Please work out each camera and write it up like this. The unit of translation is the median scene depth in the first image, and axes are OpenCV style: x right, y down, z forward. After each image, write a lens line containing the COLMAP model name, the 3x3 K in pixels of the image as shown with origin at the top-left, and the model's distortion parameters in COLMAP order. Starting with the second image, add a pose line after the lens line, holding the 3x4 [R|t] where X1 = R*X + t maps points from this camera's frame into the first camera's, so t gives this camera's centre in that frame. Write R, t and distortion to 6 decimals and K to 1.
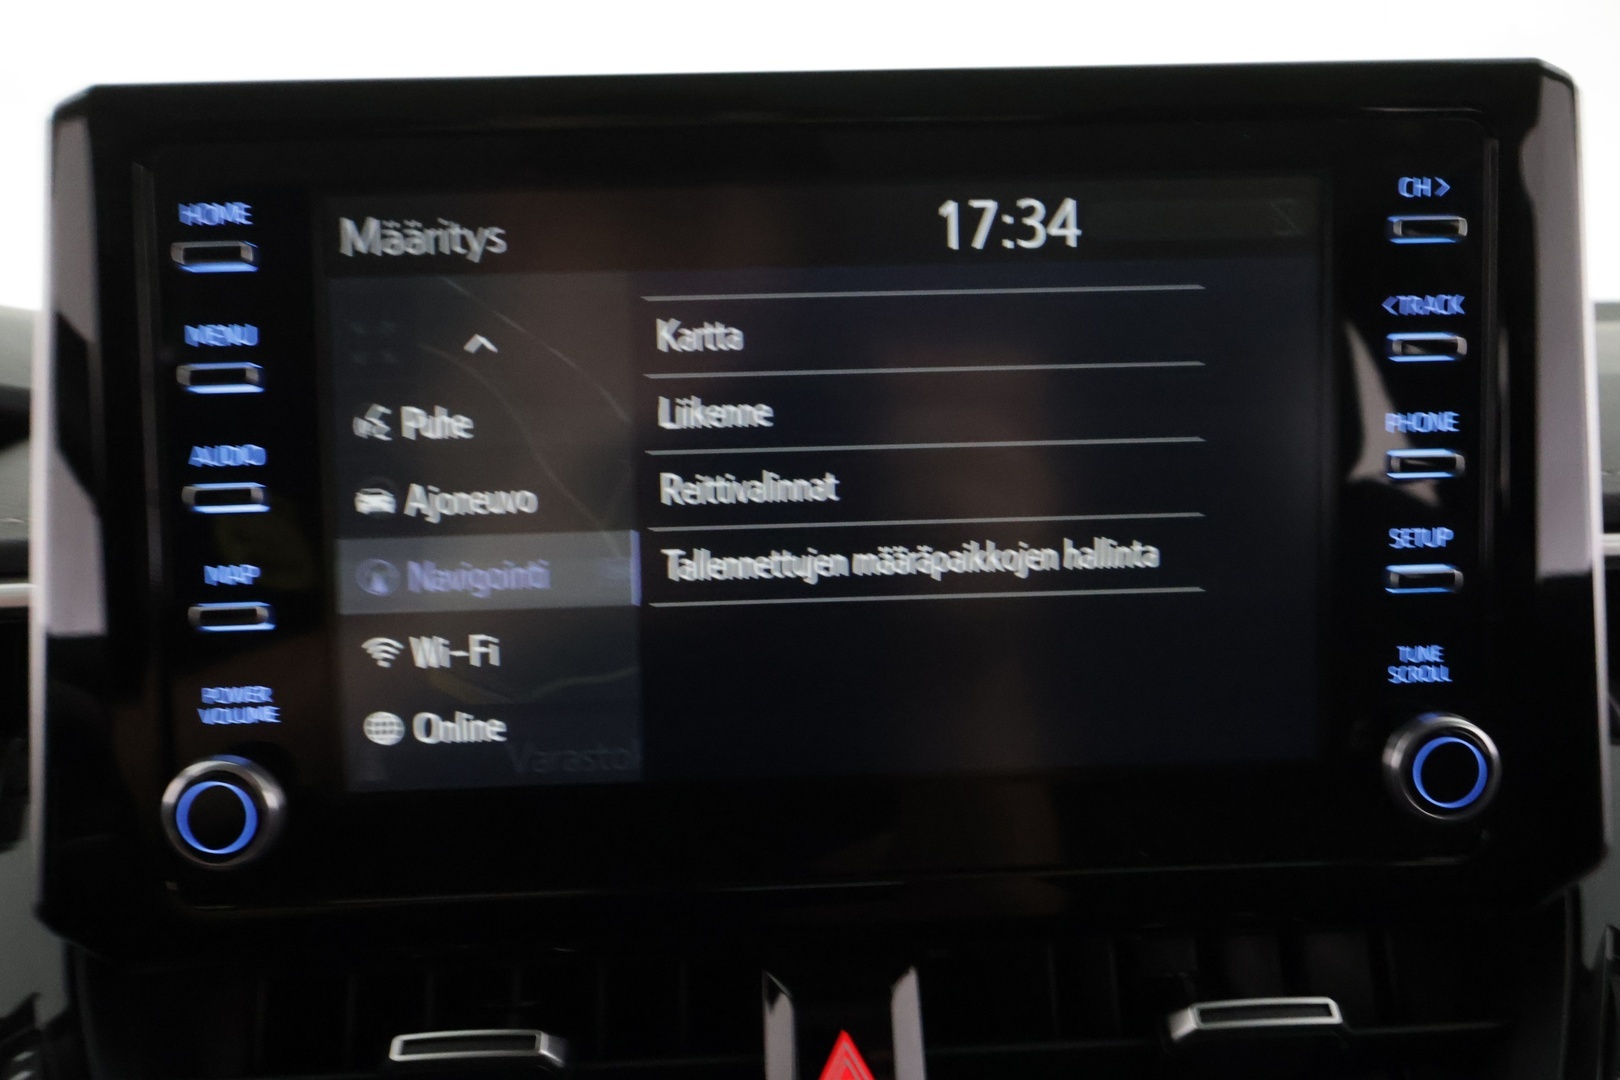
lens RADIAL K [[1252.4, 0, 805.3], [0, 1252.4, 545.4], [0, 0, 1]] dist [-0.005947, -0.000323]
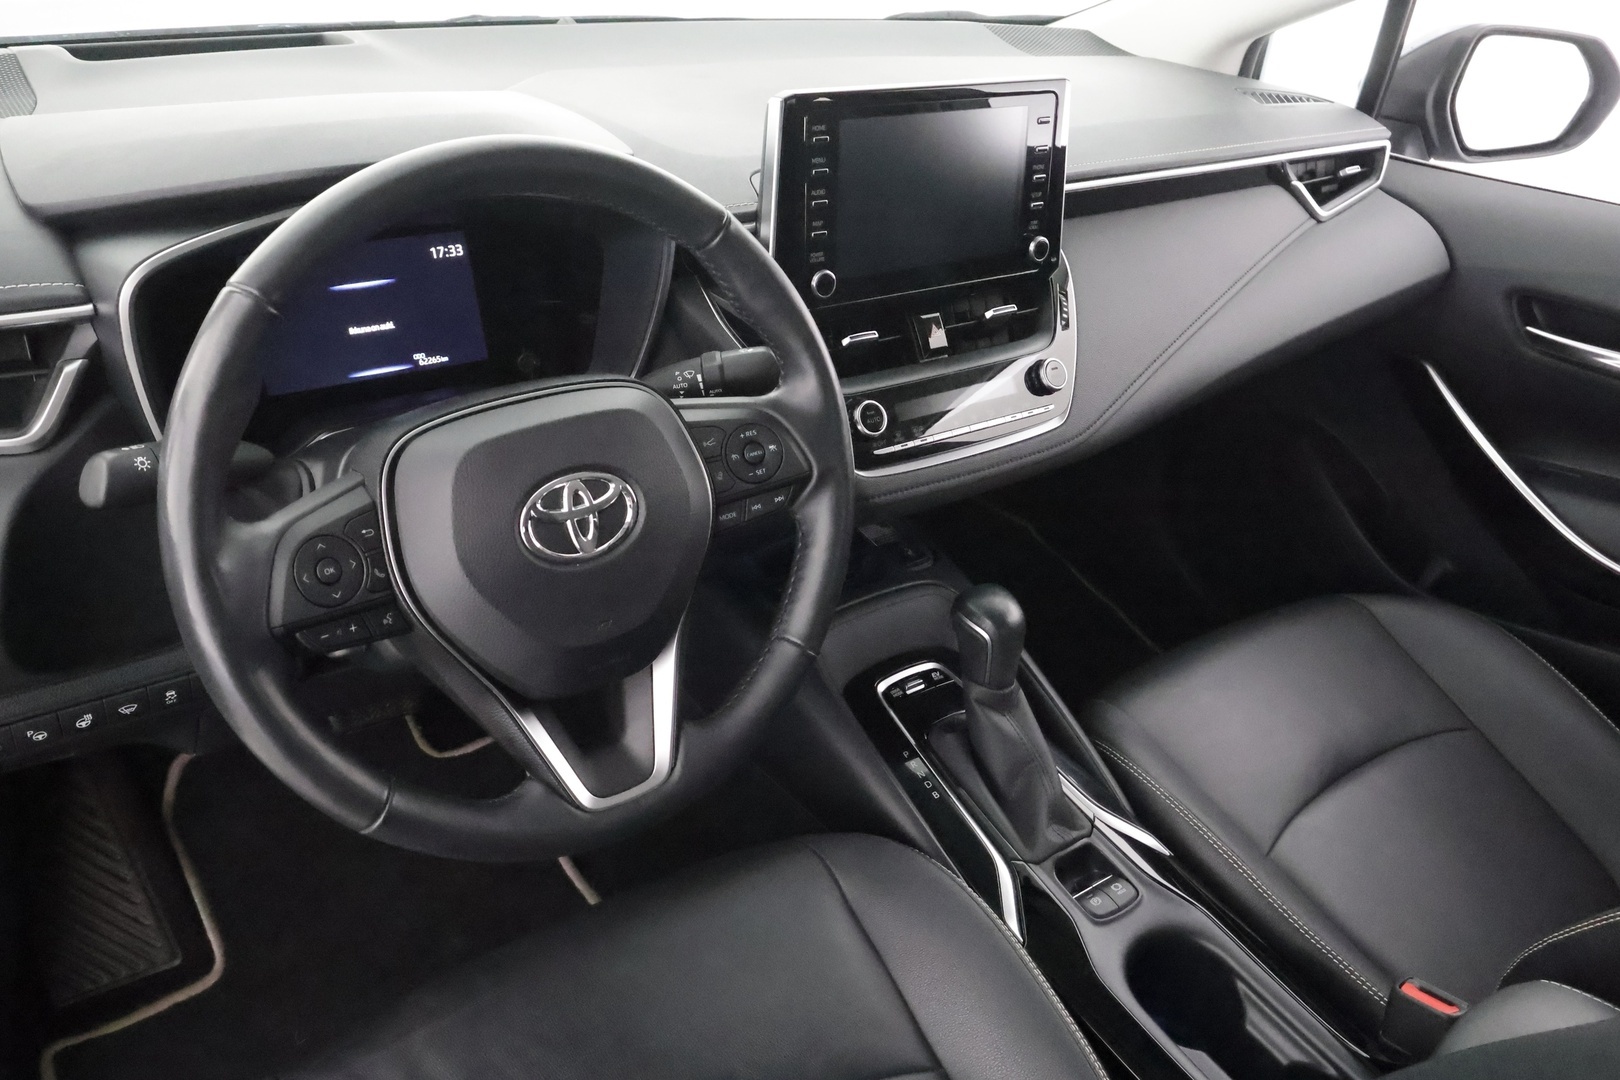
lens RADIAL K [[1252.4, 0, 805.3], [0, 1252.4, 545.4], [0, 0, 1]] dist [-0.005947, -0.000323]
pose [[0.828814, -0.205837, 0.520287, -6.364165], [0.010151, 0.935253, 0.353835, -0.982935], [-0.559432, -0.287982, 0.777240, -5.400509]]
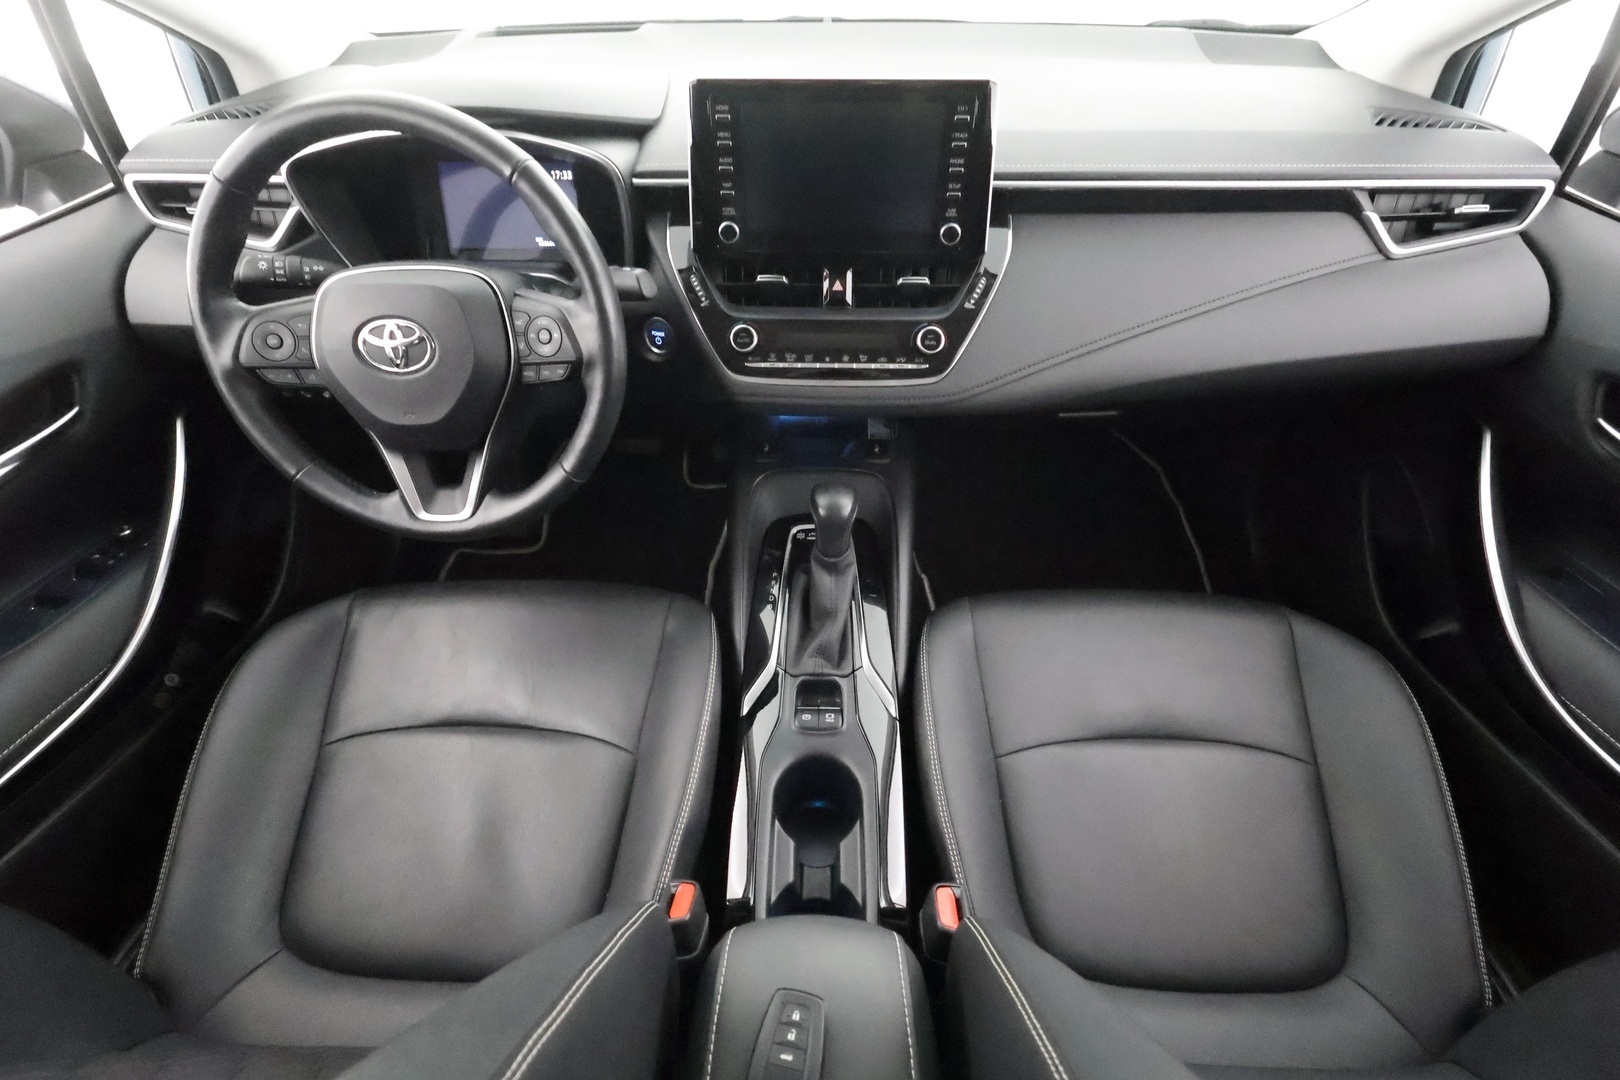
lens RADIAL K [[745.4, 0, 810.0], [0, 745.4, 540.0], [0, 0, 1]] dist [-0.001486, -0.000496]
pose [[0.997674, 0.058786, -0.034517, 0.214295], [-0.030642, 0.839008, 0.543256, -1.031513], [0.060896, -0.540934, 0.838858, -5.729806]]
